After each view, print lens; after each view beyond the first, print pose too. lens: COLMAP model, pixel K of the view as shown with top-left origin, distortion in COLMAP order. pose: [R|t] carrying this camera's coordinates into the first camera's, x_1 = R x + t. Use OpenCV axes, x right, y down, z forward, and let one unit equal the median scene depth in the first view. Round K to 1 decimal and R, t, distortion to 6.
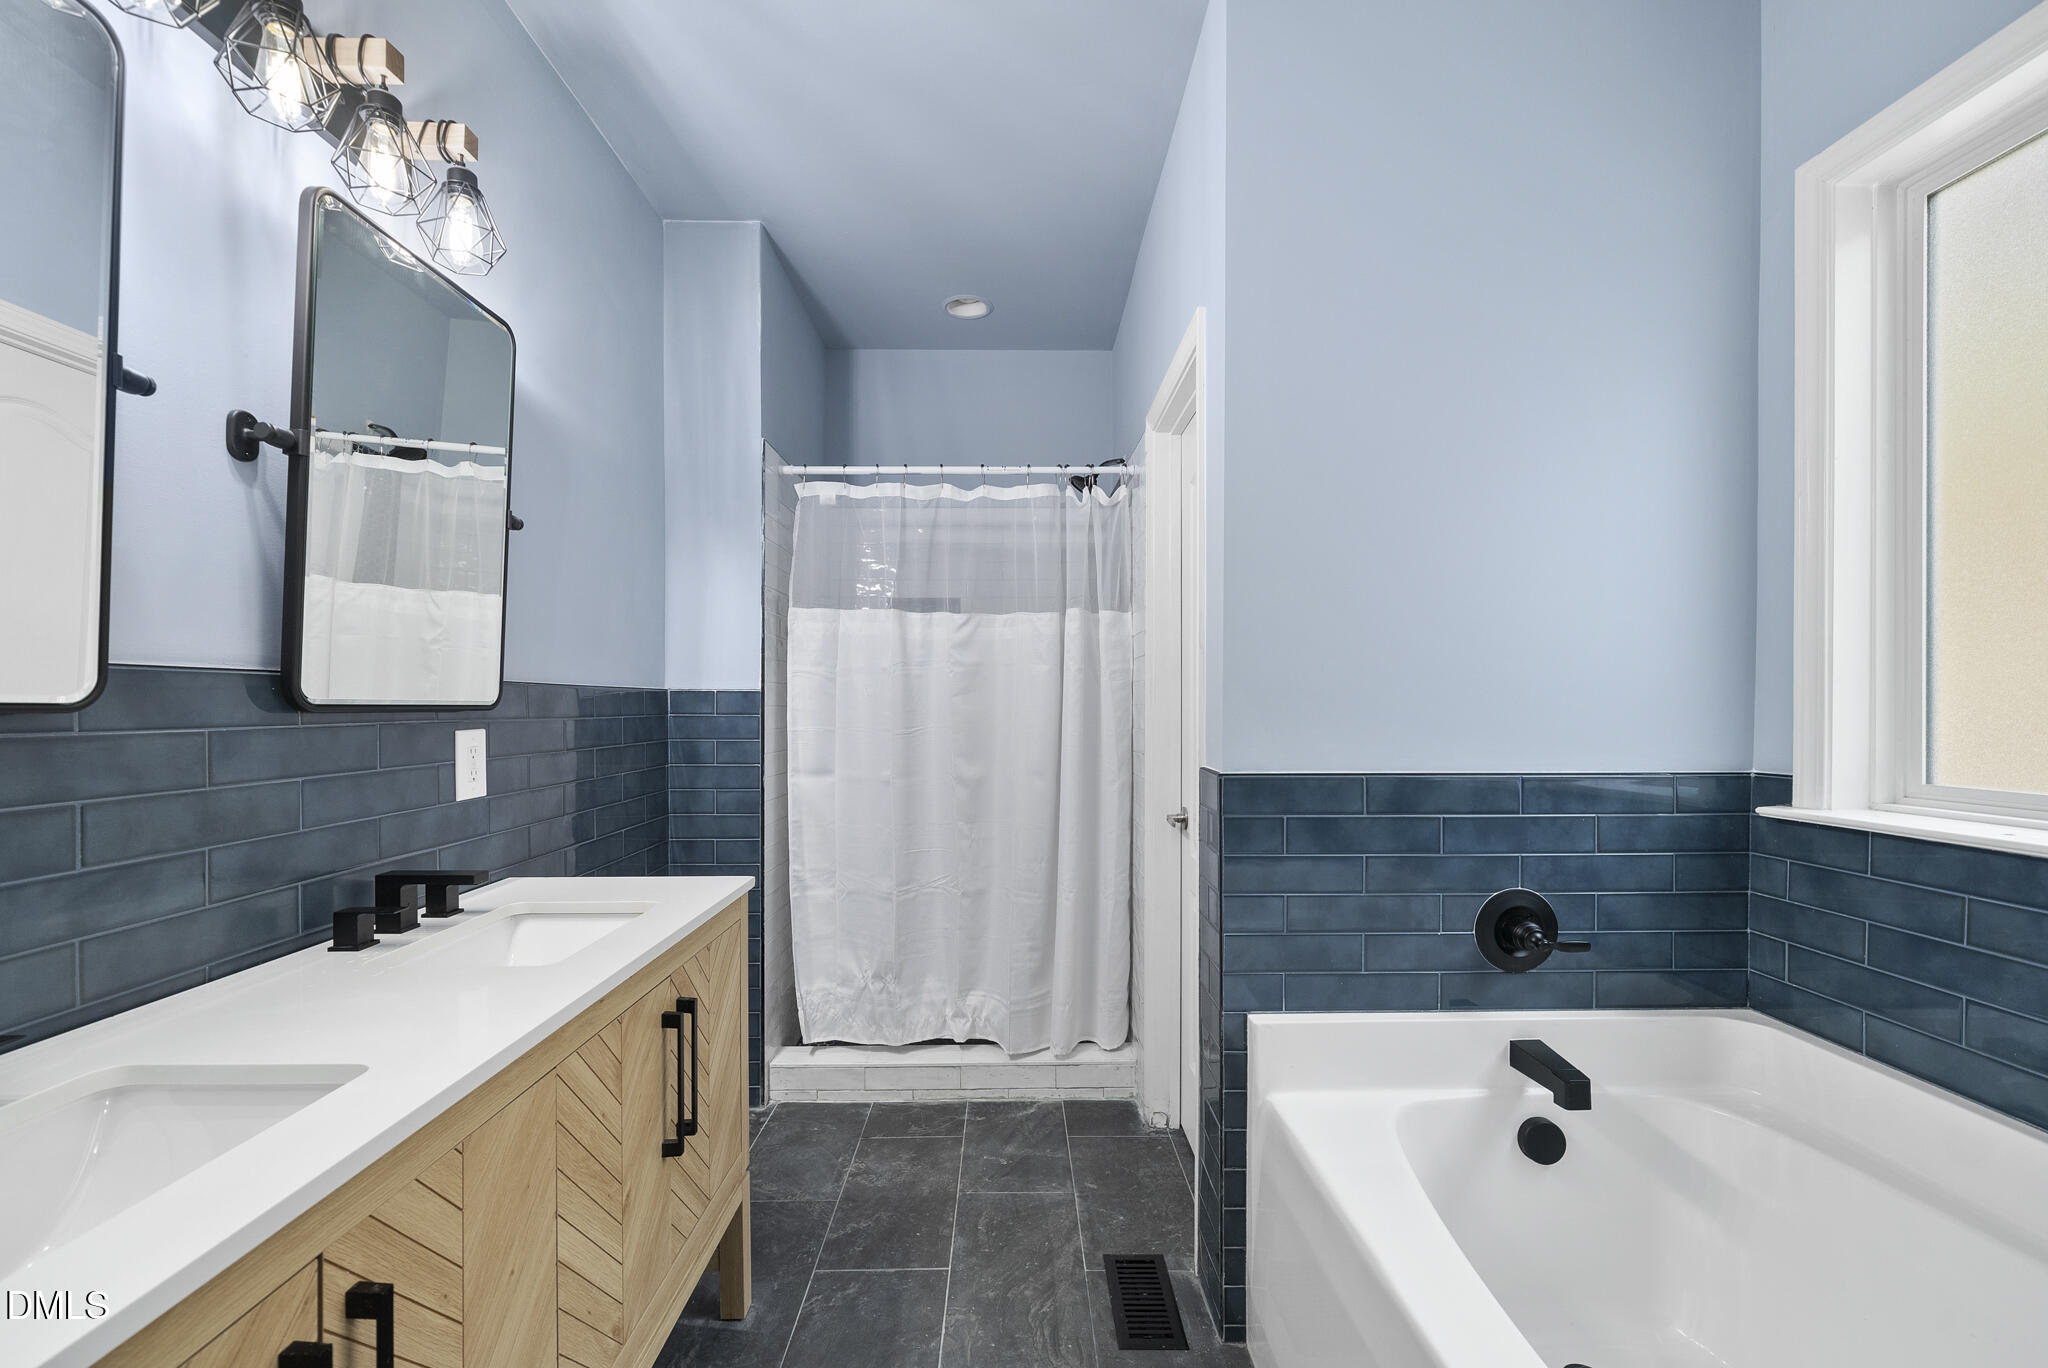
lens RADIAL K [[872.6, 0, 1024.4], [0, 872.6, 710.9], [0, 0, 1]] dist [-0.002671, -0.000228]
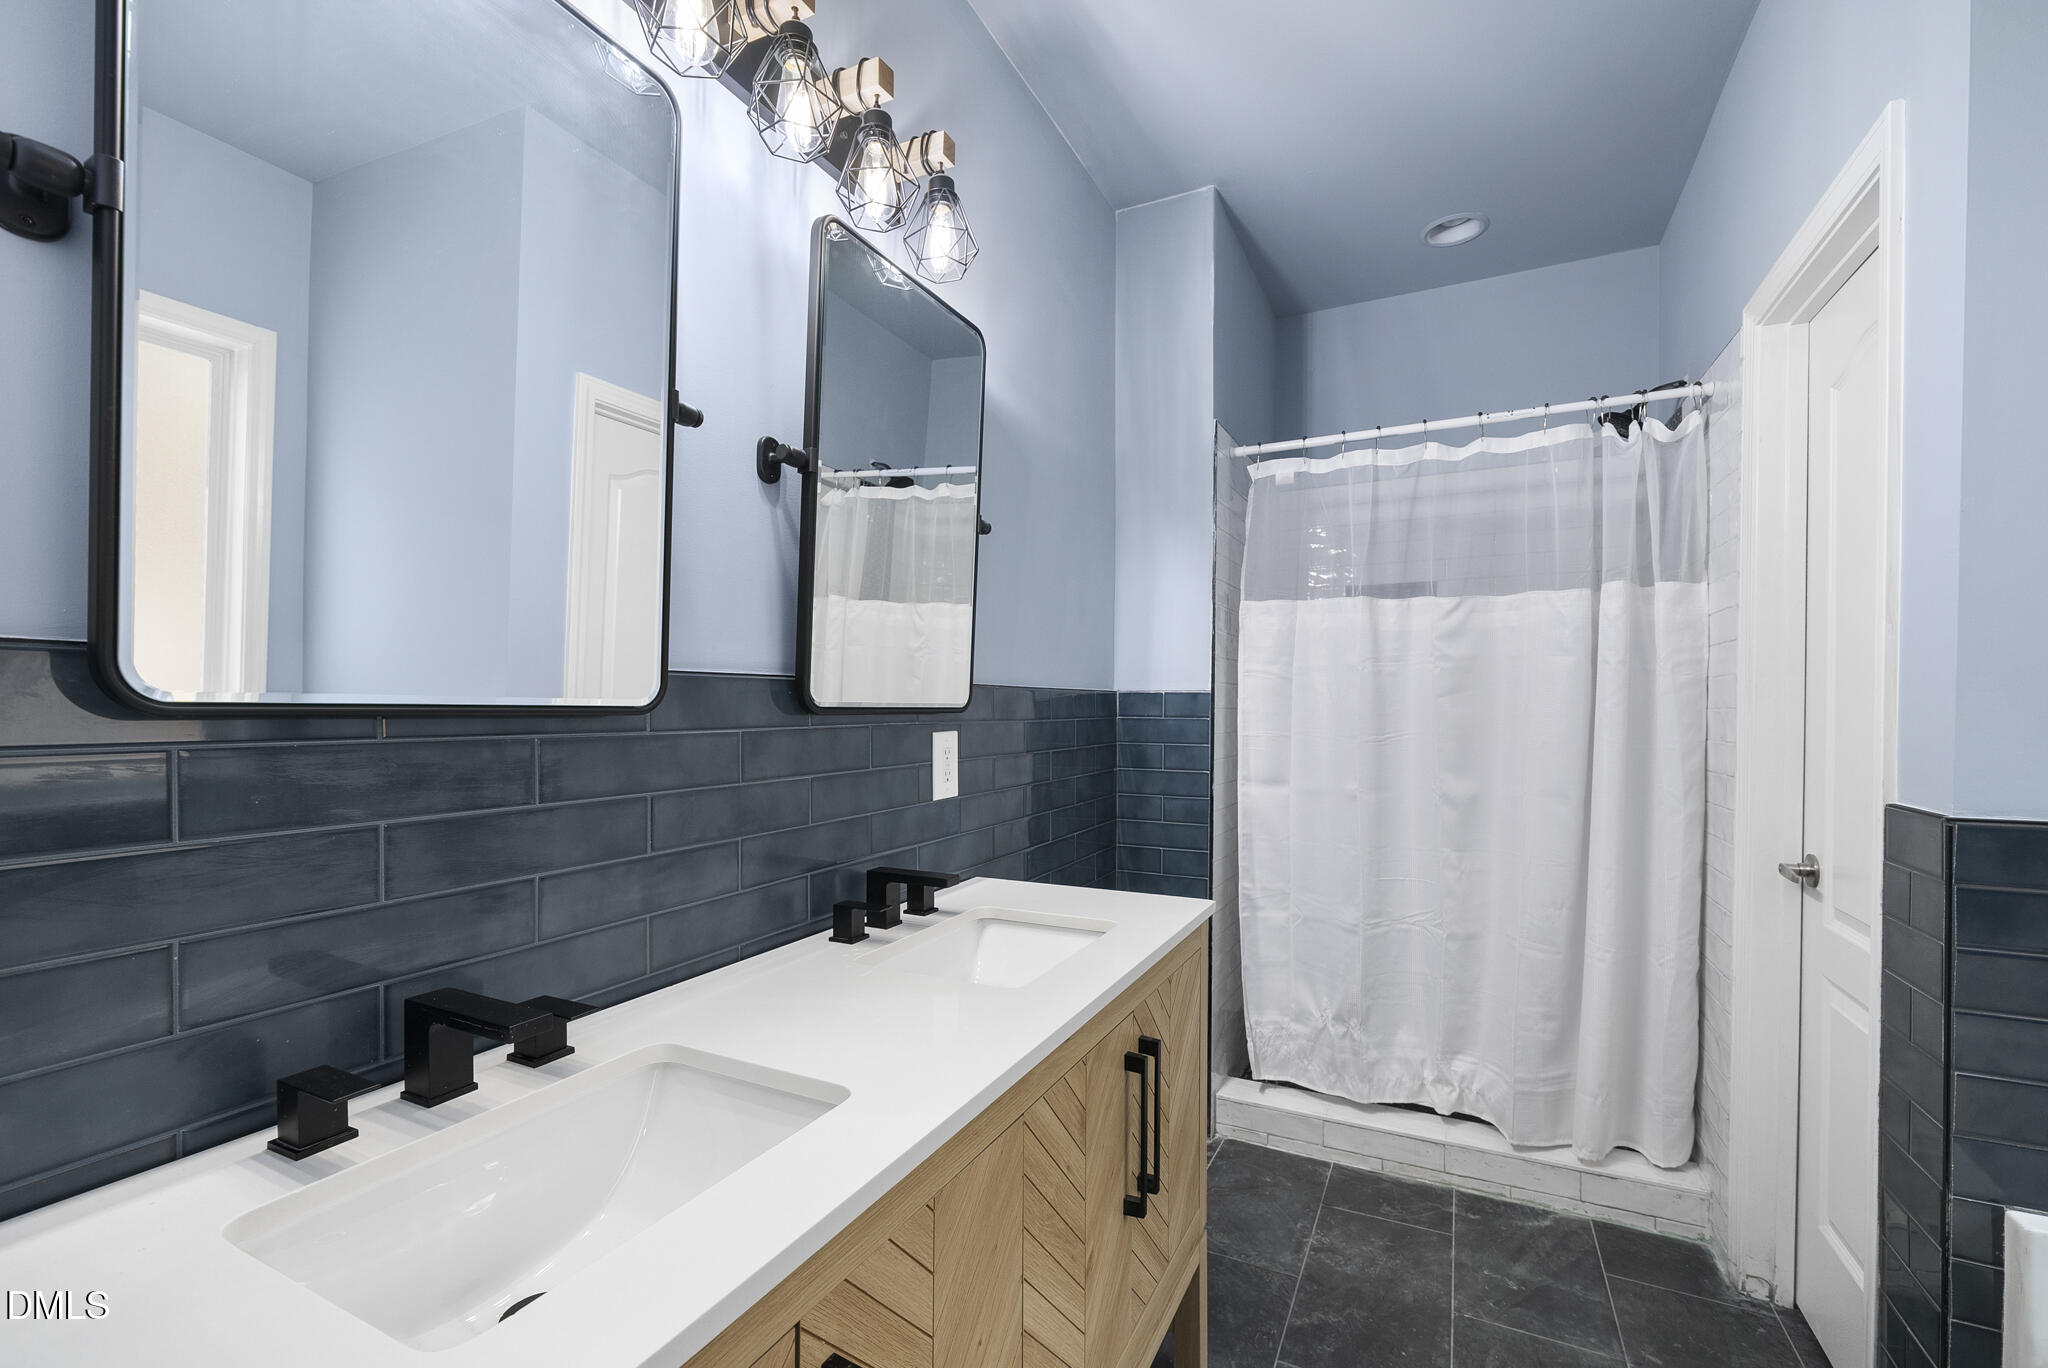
lens RADIAL K [[811.1, 0, 1019.8], [0, 811.1, 684.7], [0, 0, 1]] dist [-0.001593, -0.000132]
pose [[0.889453, -0.010847, -0.456898, -0.097016], [-0.004169, 0.999484, -0.031845, -0.002879], [0.457008, 0.030229, 0.888949, 0.152771]]
